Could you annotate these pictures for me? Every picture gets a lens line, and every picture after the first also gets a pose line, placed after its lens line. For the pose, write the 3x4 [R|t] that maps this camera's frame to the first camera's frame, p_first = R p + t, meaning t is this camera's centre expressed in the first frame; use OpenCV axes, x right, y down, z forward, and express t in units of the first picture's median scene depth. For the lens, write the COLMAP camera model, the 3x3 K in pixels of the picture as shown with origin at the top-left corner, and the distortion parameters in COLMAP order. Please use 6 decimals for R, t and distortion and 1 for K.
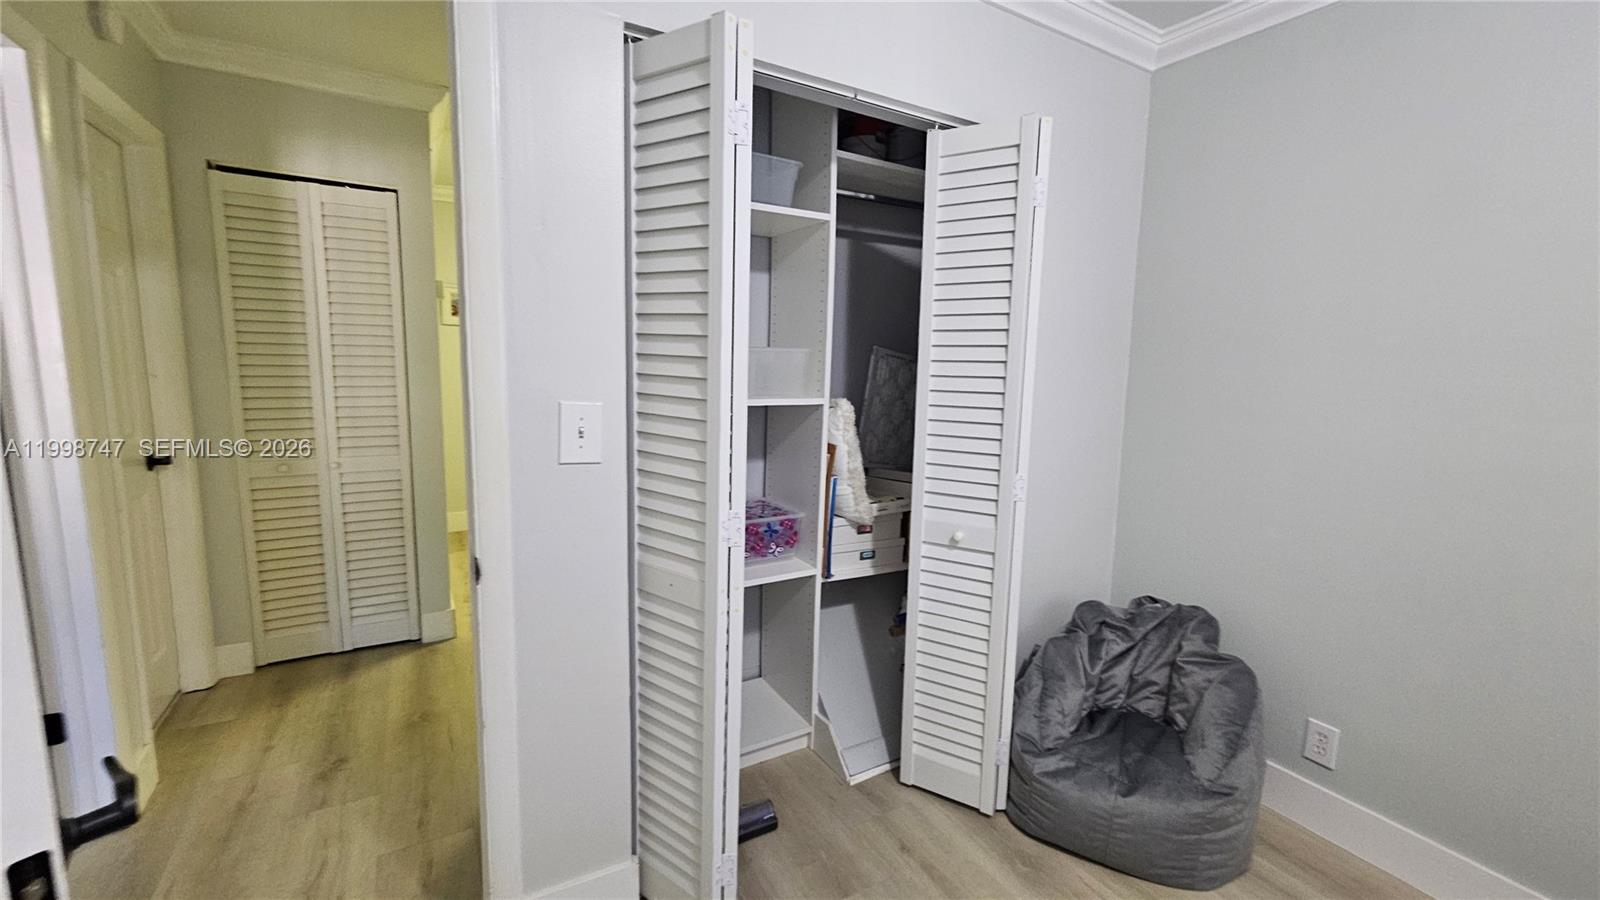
lens RADIAL K [[648.1, 0, 800.0], [0, 648.1, 450.0], [0, 0, 1]] dist [-0.001245, -0.000188]
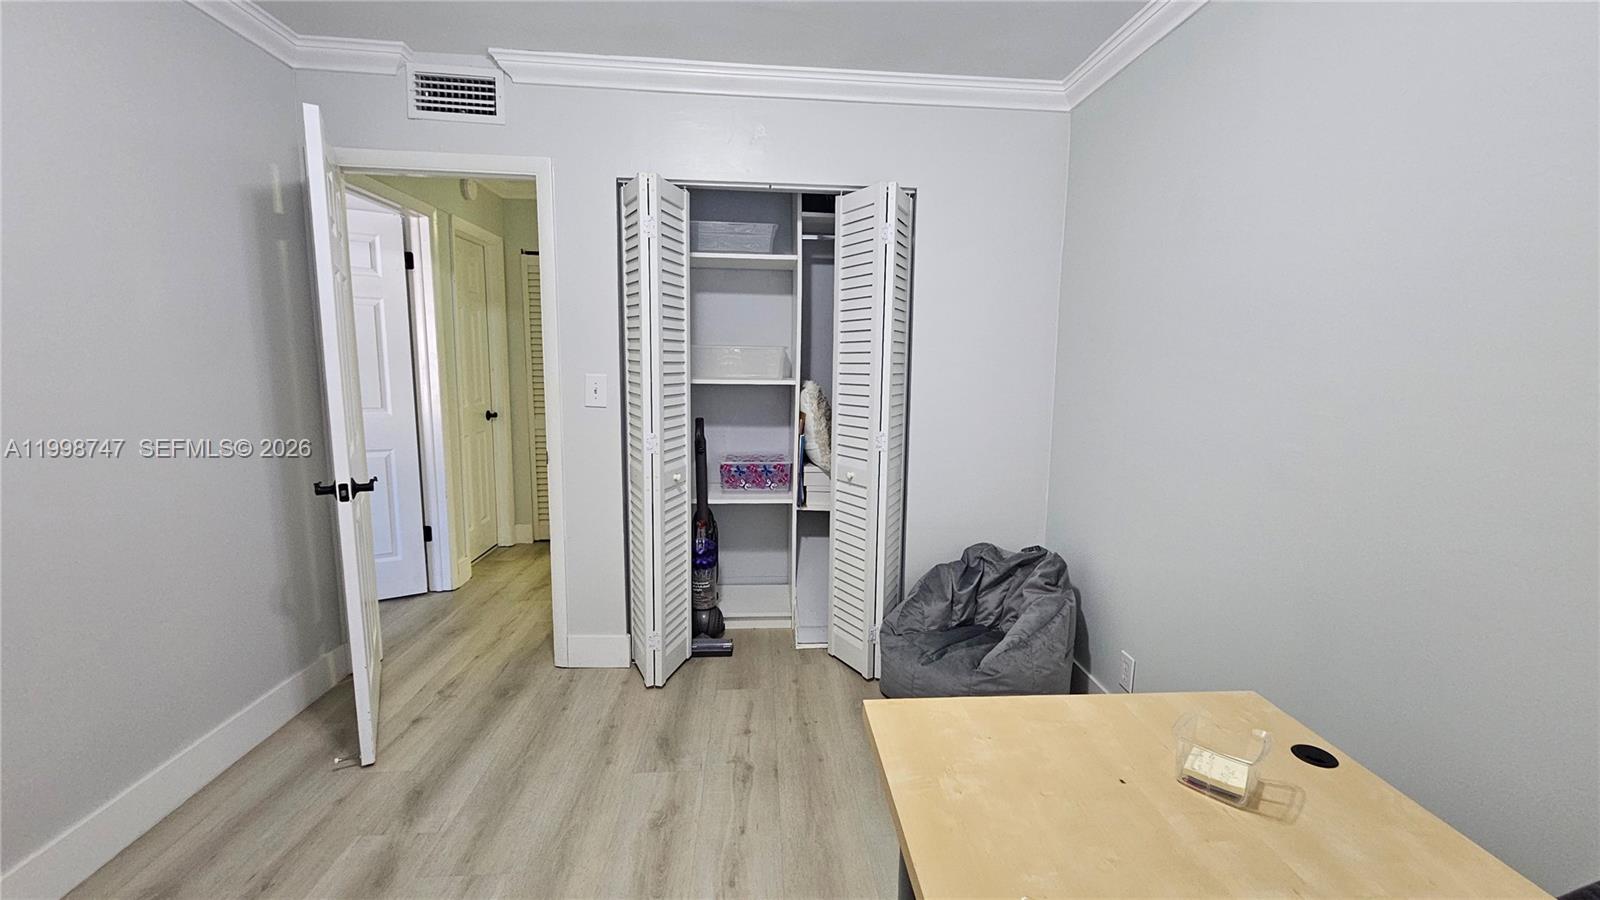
lens RADIAL K [[657.5, 0, 806.3], [0, 657.5, 446.9], [0, 0, 1]] dist [-0.001671, -0.000120]
pose [[0.894781, 0.047683, -0.443951, 0.747255], [-0.055252, 0.998464, -0.004121, 0.076815], [0.443073, 0.028217, 0.896041, -0.320140]]
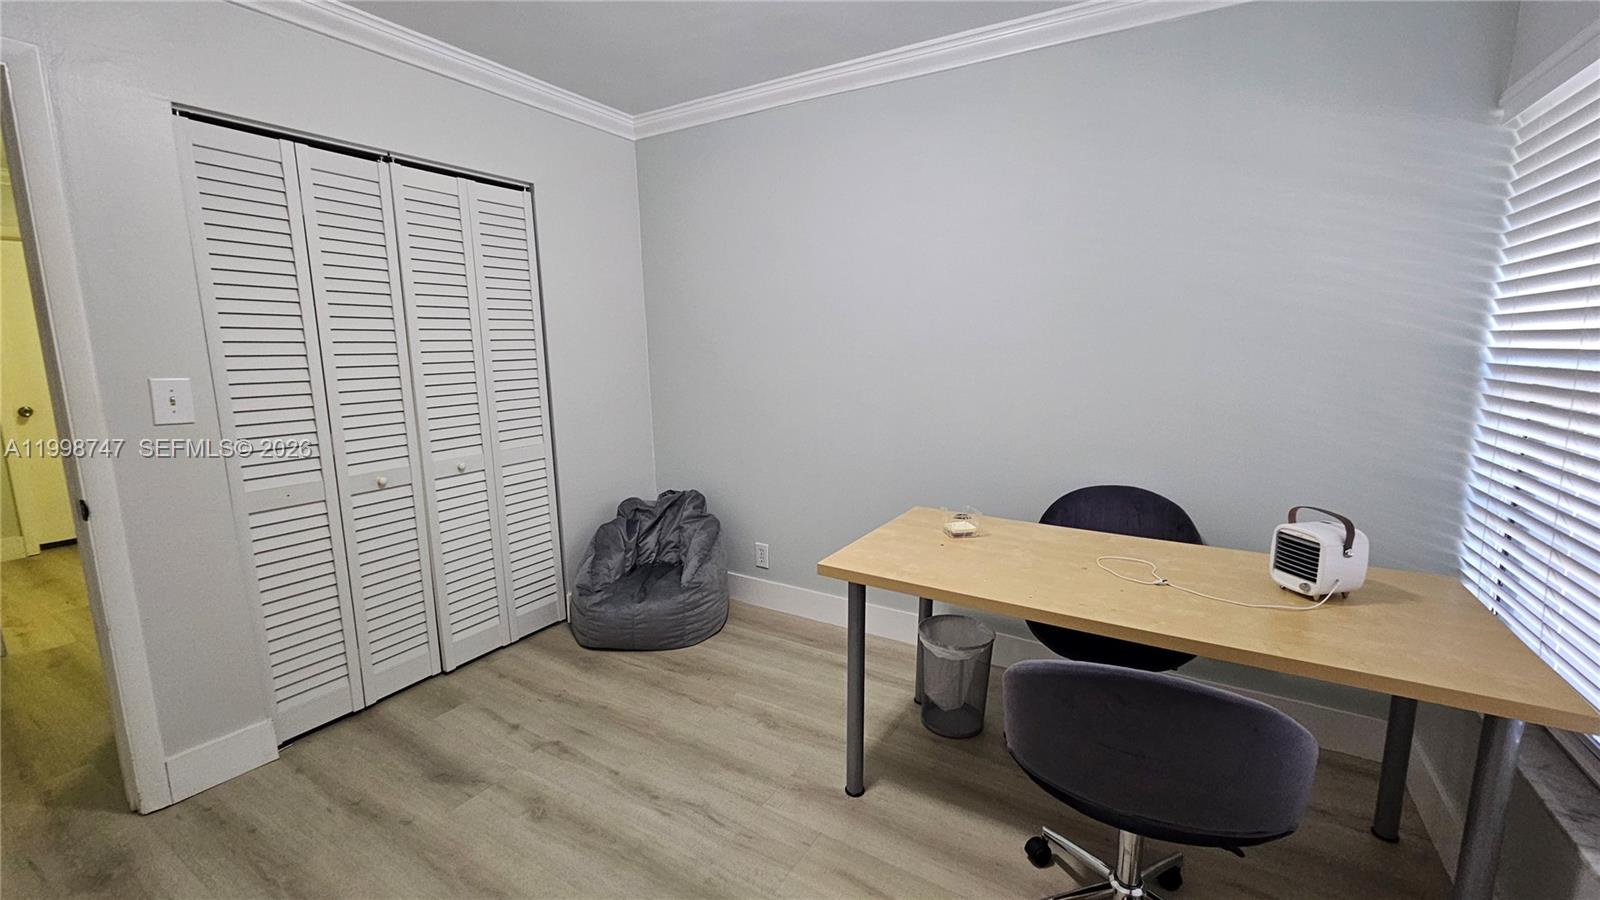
lens RADIAL K [[645.1, 0, 800.3], [0, 645.1, 454.7], [0, 0, 1]] dist [-0.013908, 0.000003]
pose [[0.882787, -0.114873, 0.455513, 0.138744], [0.102653, 0.993379, 0.051572, 0.104126], [-0.458421, 0.001233, 0.888734, -0.534979]]
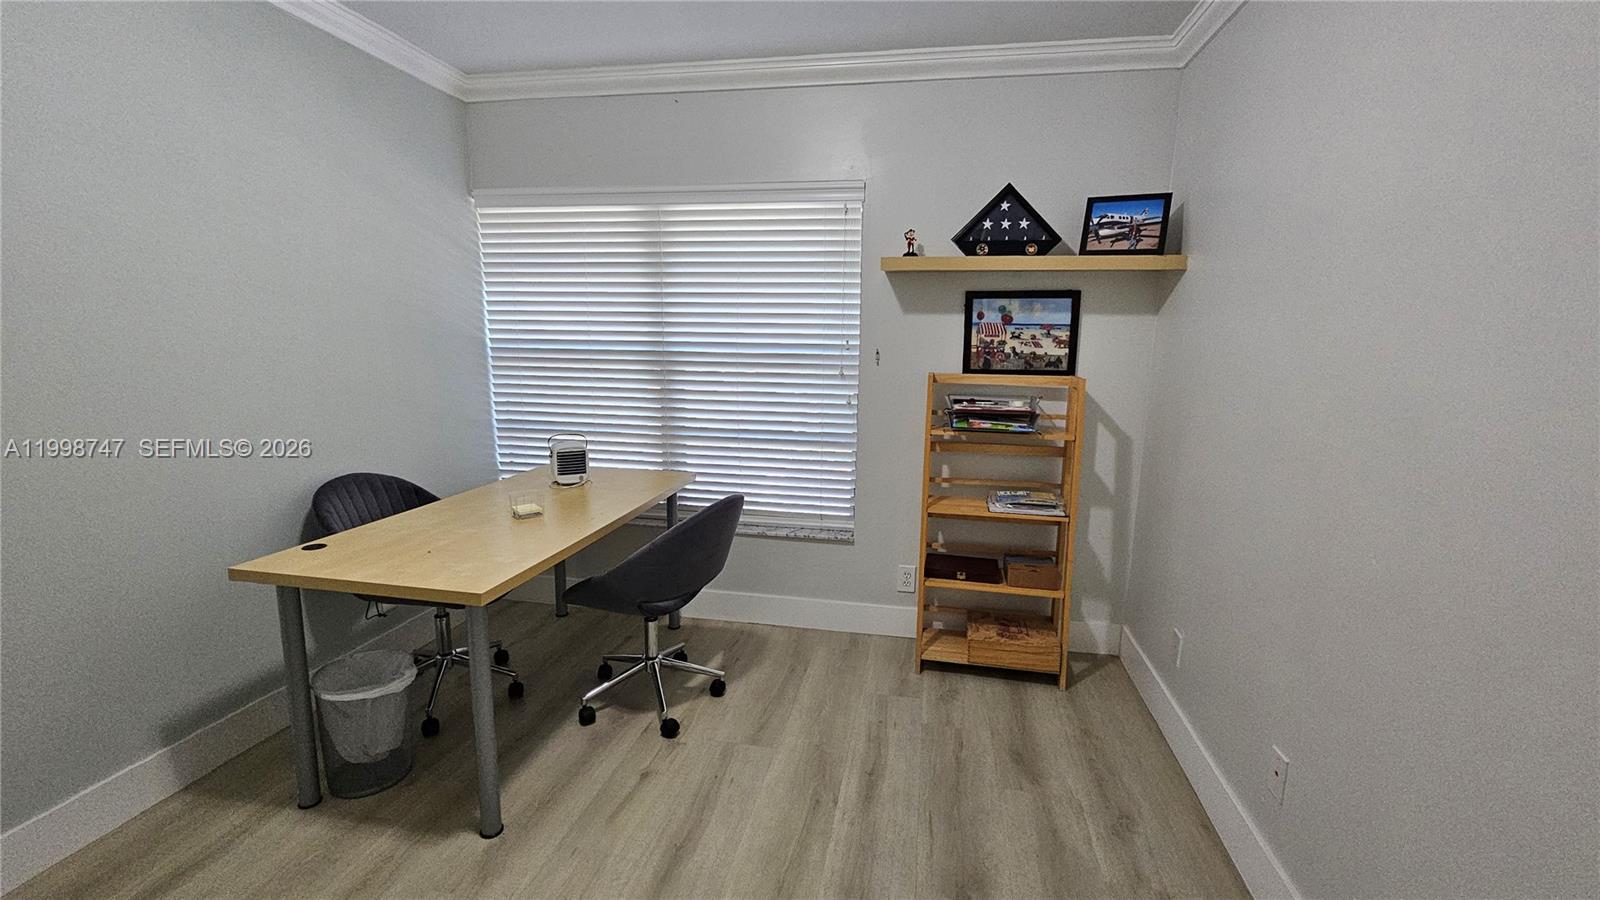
lens RADIAL K [[657.5, 0, 806.3], [0, 657.5, 446.9], [0, 0, 1]] dist [-0.001671, -0.000120]
pose [[-0.751078, -0.154524, 0.641876, -0.209158], [0.057069, 0.953390, 0.296296, -0.070465], [-0.657743, 0.259172, -0.707251, 0.466082]]
